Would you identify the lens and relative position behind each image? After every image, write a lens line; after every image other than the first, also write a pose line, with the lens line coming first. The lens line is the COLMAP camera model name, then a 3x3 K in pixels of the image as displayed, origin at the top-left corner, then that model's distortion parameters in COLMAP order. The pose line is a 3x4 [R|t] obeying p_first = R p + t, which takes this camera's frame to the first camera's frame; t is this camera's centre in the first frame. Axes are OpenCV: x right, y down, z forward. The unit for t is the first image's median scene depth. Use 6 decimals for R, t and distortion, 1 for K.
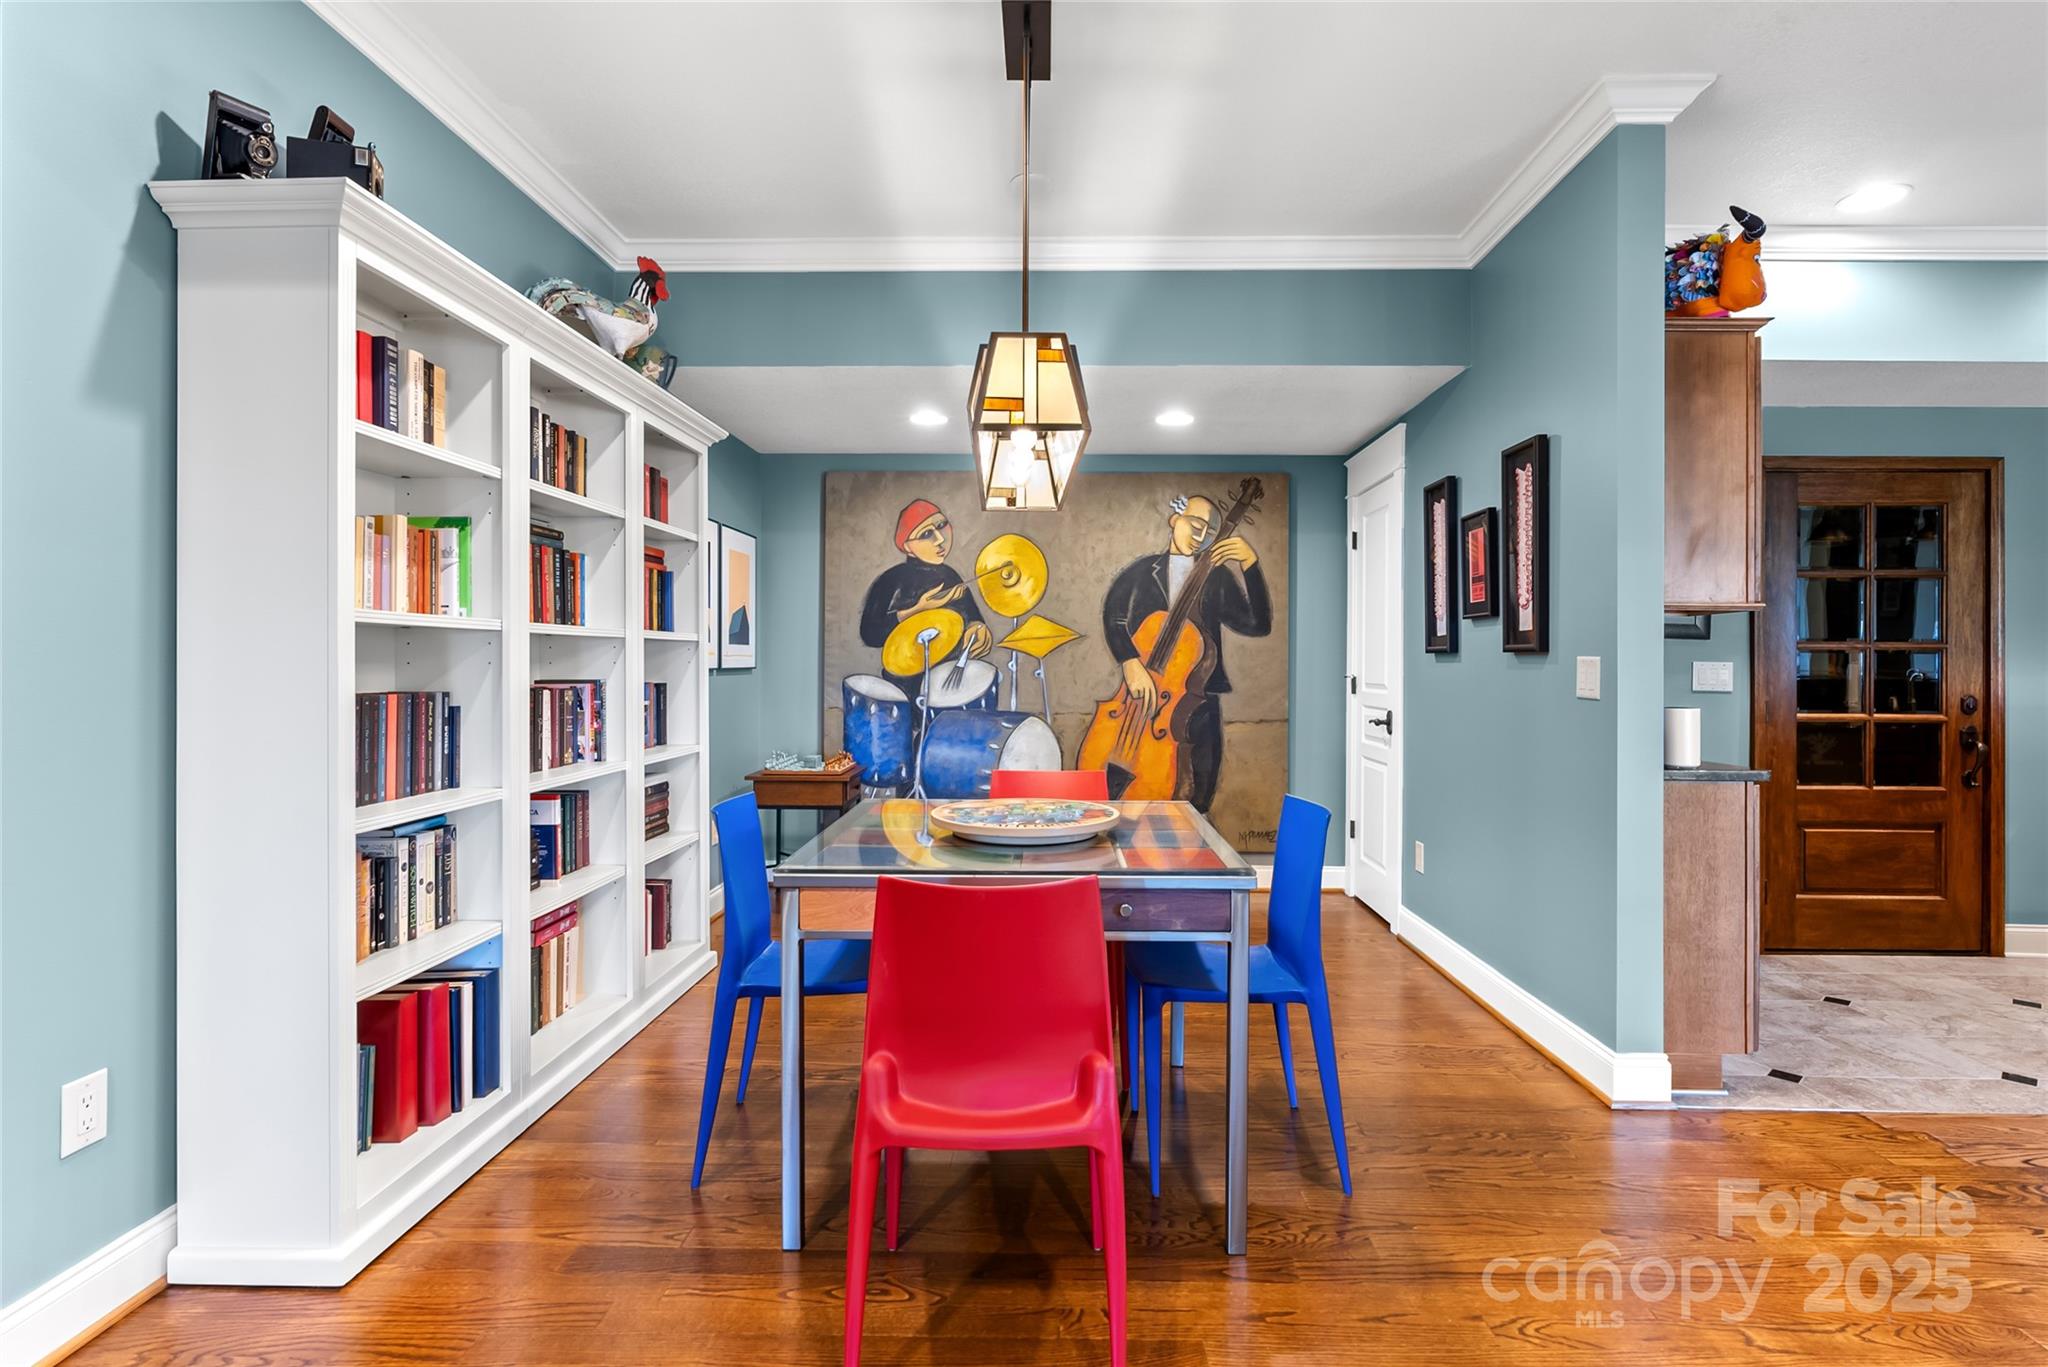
lens RADIAL K [[953.4, 0, 1031.0], [0, 953.4, 665.7], [0, 0, 1]] dist [-0.013410, 0.004296]
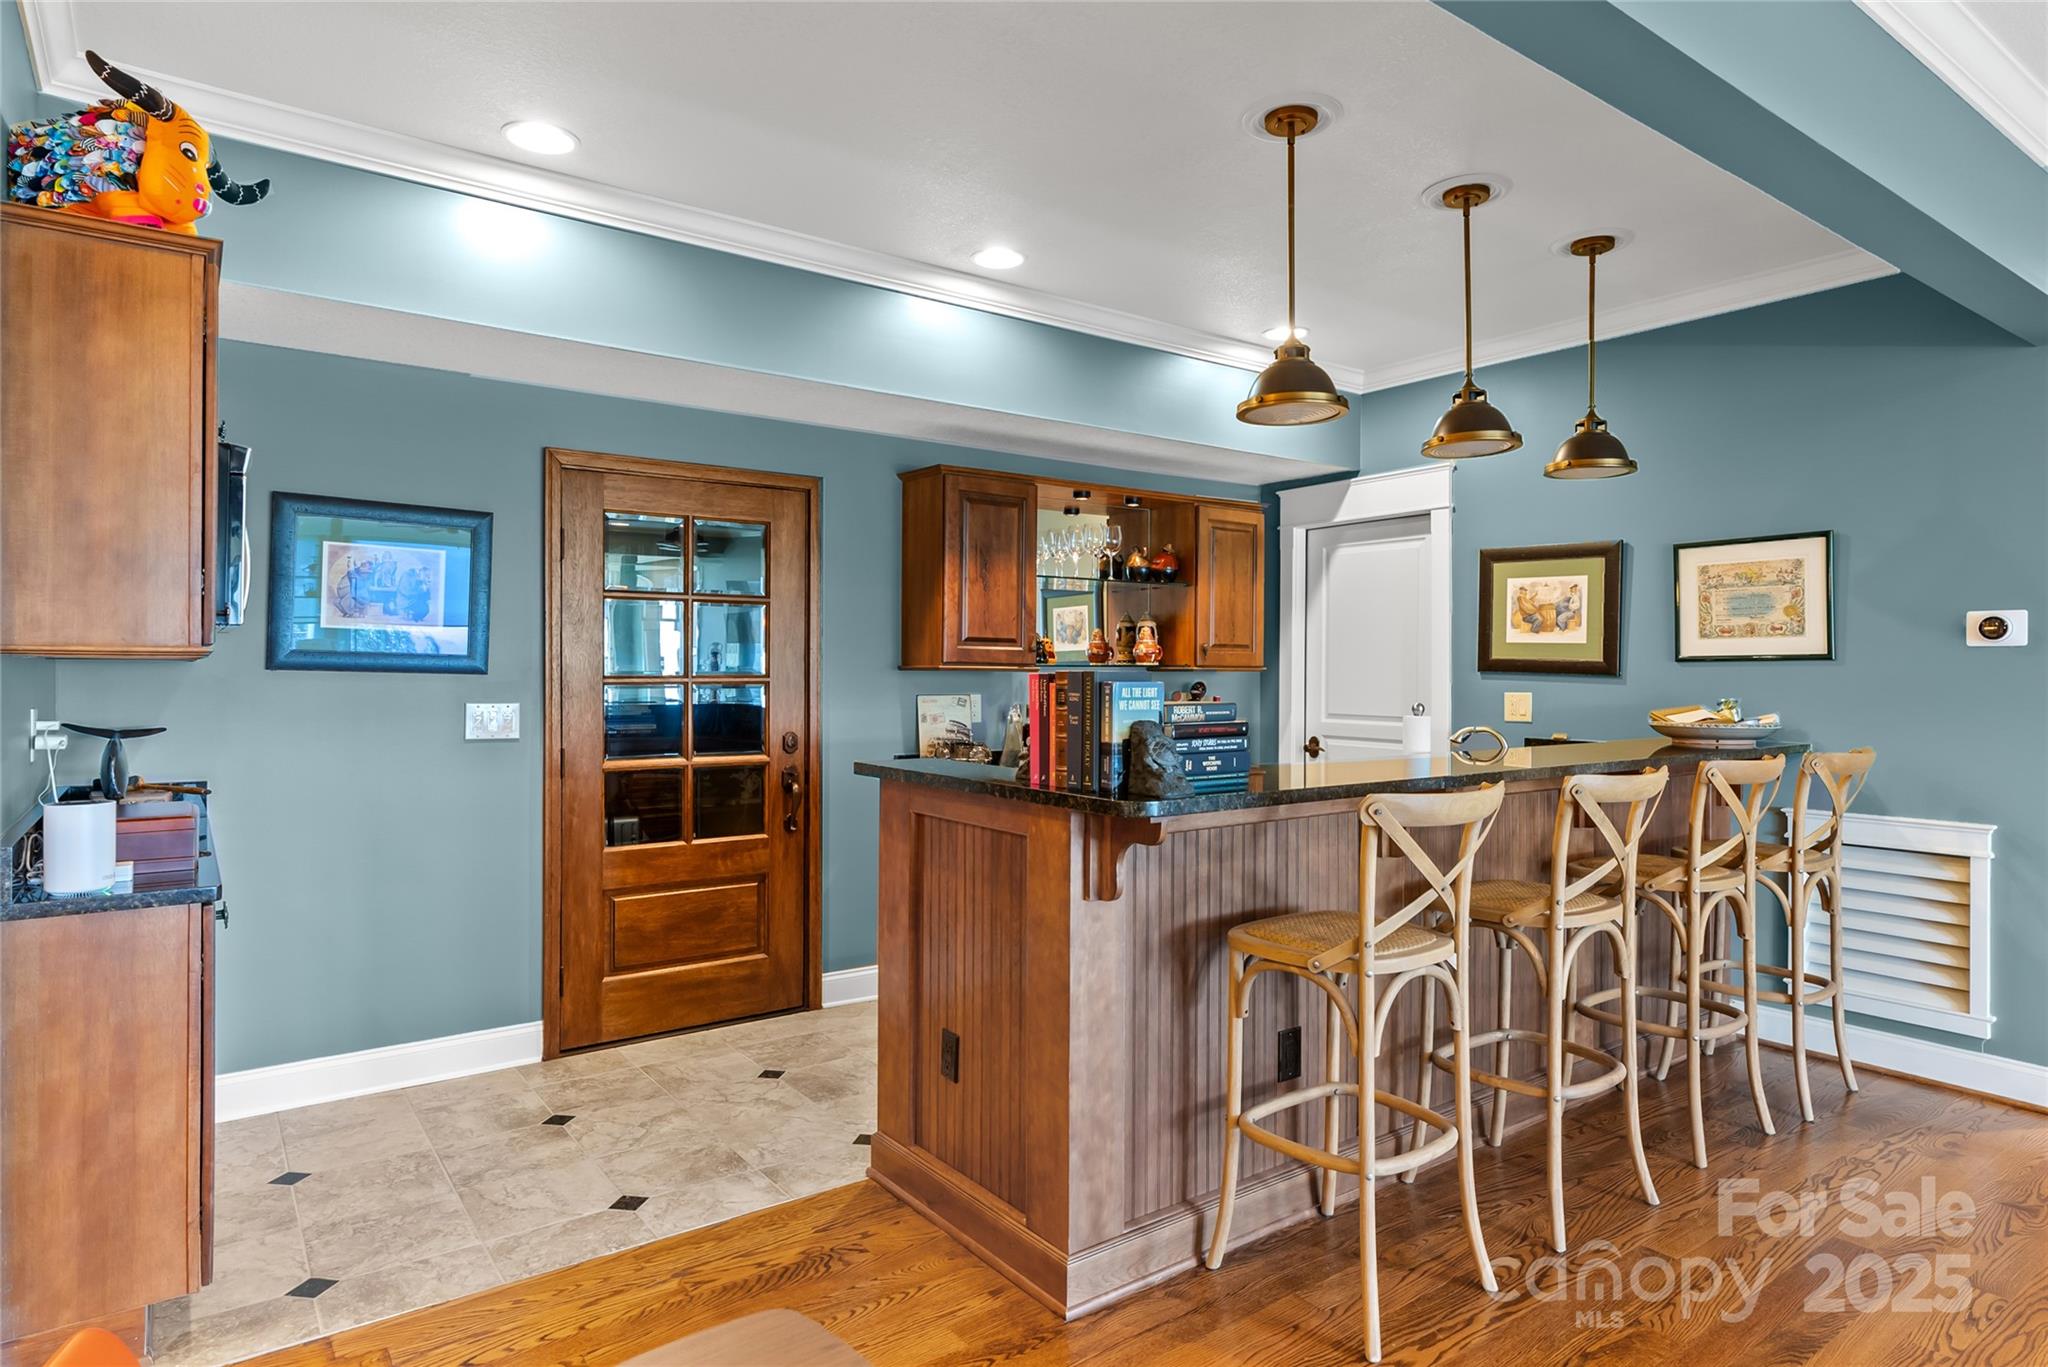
lens RADIAL K [[1137.7, 0, 1015.5], [0, 1137.7, 680.0], [0, 0, 1]] dist [0.005992, -0.000206]
pose [[0.801745, -0.009509, 0.597591, 0.504592], [0.001211, 0.999897, 0.014285, -0.035727], [-0.597665, -0.010730, 0.801674, -0.023334]]
